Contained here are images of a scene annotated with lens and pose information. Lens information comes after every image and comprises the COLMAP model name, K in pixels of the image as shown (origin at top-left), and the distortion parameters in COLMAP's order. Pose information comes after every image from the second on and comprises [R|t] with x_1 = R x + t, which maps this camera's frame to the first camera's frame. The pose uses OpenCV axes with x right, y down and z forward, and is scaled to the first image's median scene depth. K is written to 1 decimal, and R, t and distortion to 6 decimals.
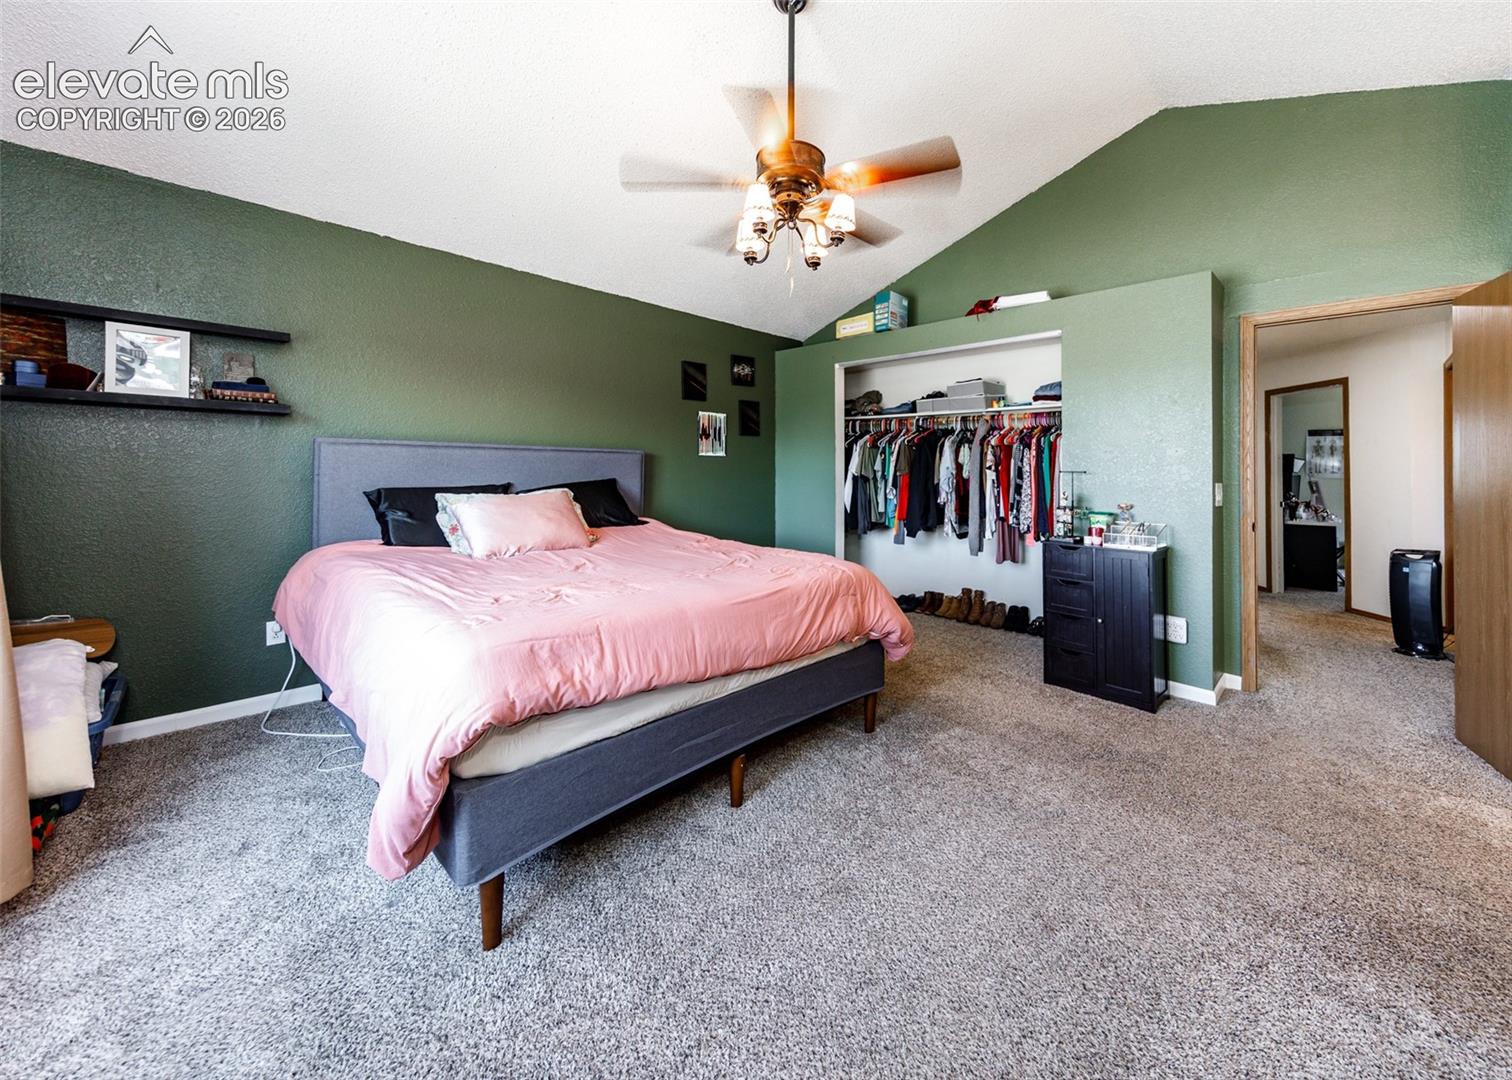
lens RADIAL K [[599.5, 0, 755.9], [0, 599.5, 457.0], [0, 0, 1]] dist [-0.000250, -0.000081]
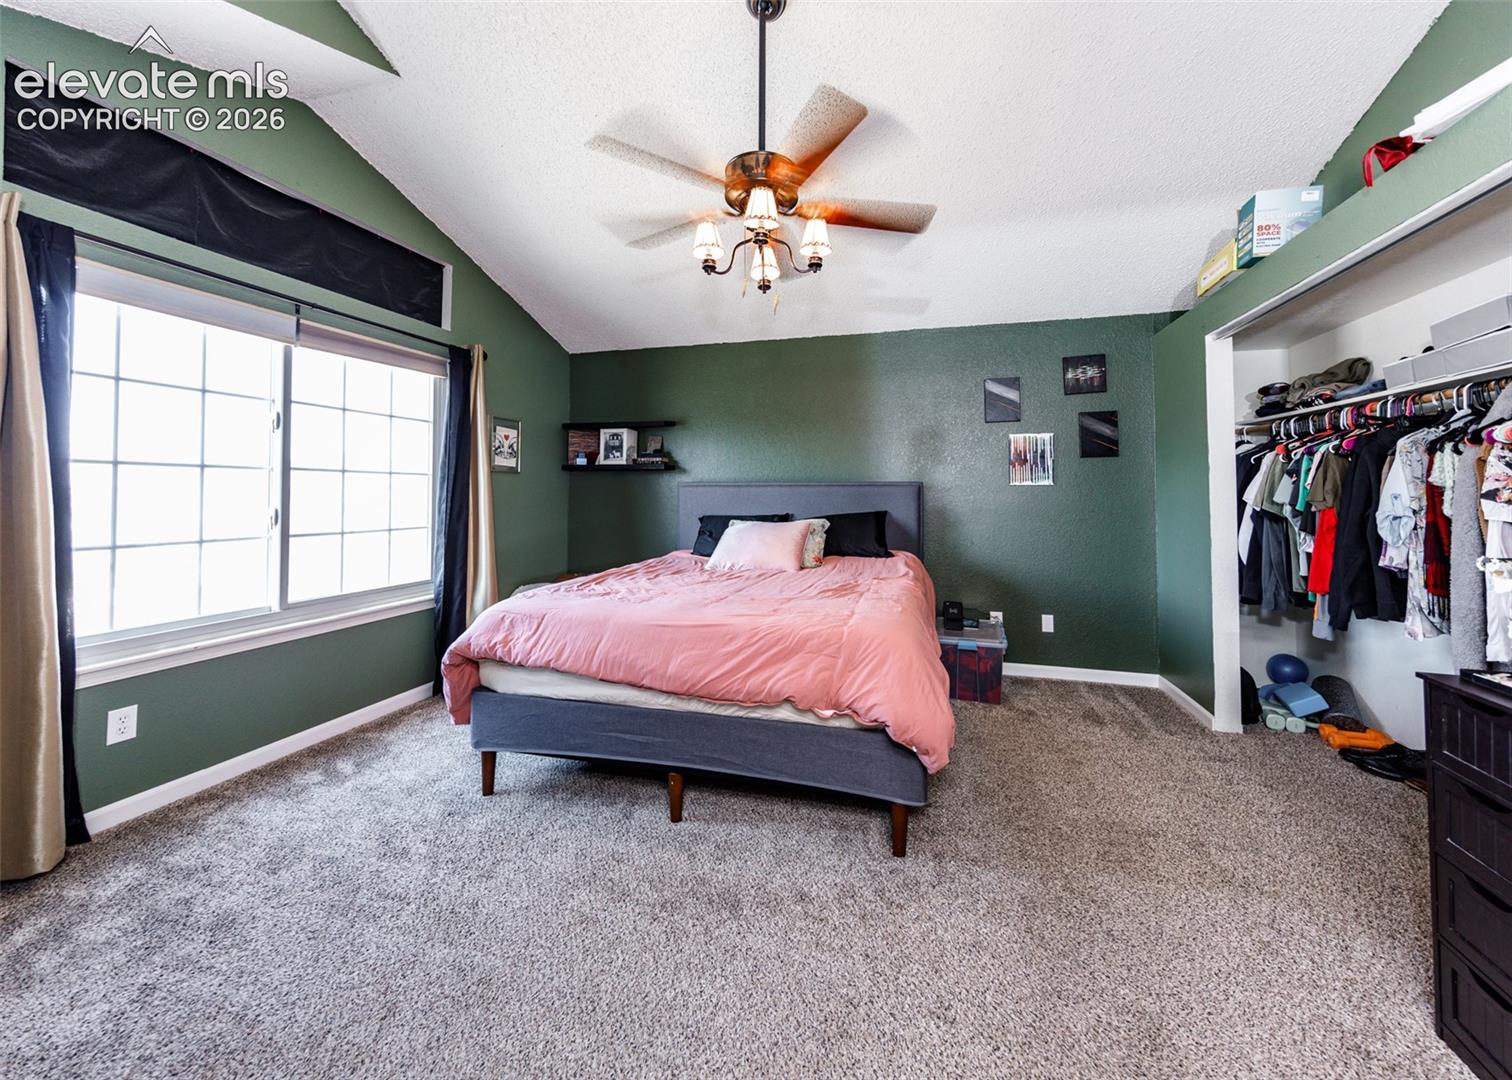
lens RADIAL K [[551.2, 0, 760.9], [0, 551.2, 483.0], [0, 0, 1]] dist [0.003125, 0.000025]
pose [[0.491429, -0.034785, -0.870223, 0.543239], [0.020006, 0.999389, -0.028650, 0.012286], [0.870688, -0.003330, 0.491824, 0.395184]]
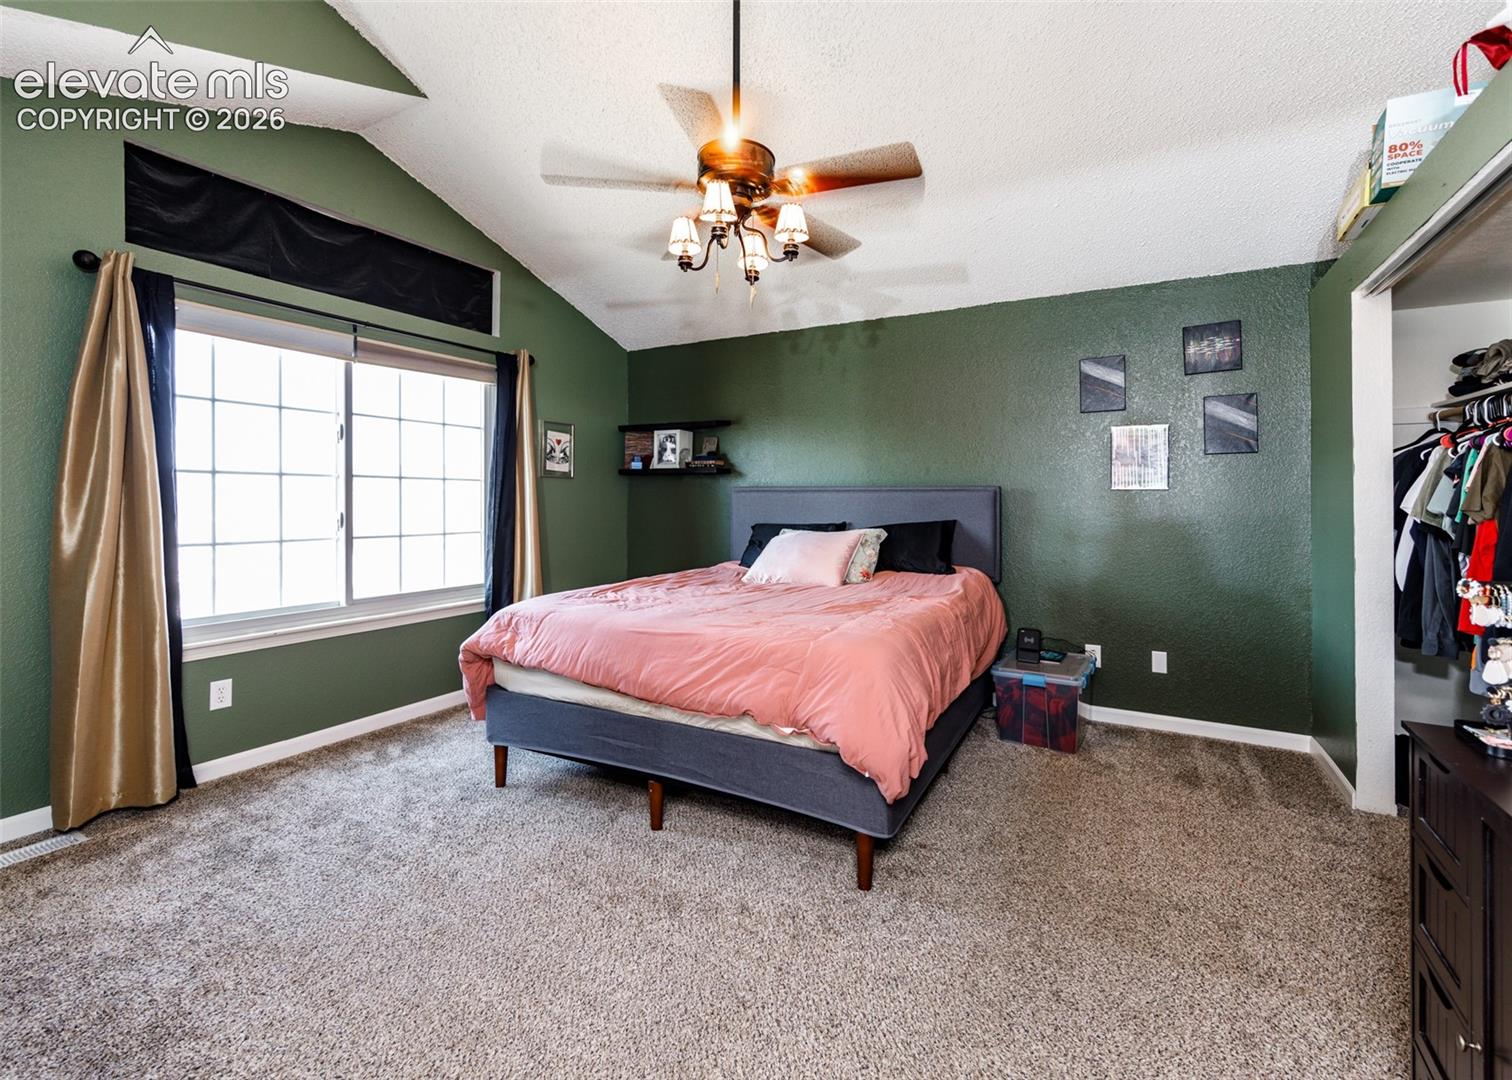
lens RADIAL K [[645.5, 0, 756.0], [0, 645.5, 502.2], [0, 0, 1]] dist [0.003212, 0.000629]
pose [[0.279931, -0.013731, -0.959922, 0.664272], [0.015578, 0.999831, -0.009759, 0.015947], [0.959894, -0.012222, 0.280098, 0.517746]]
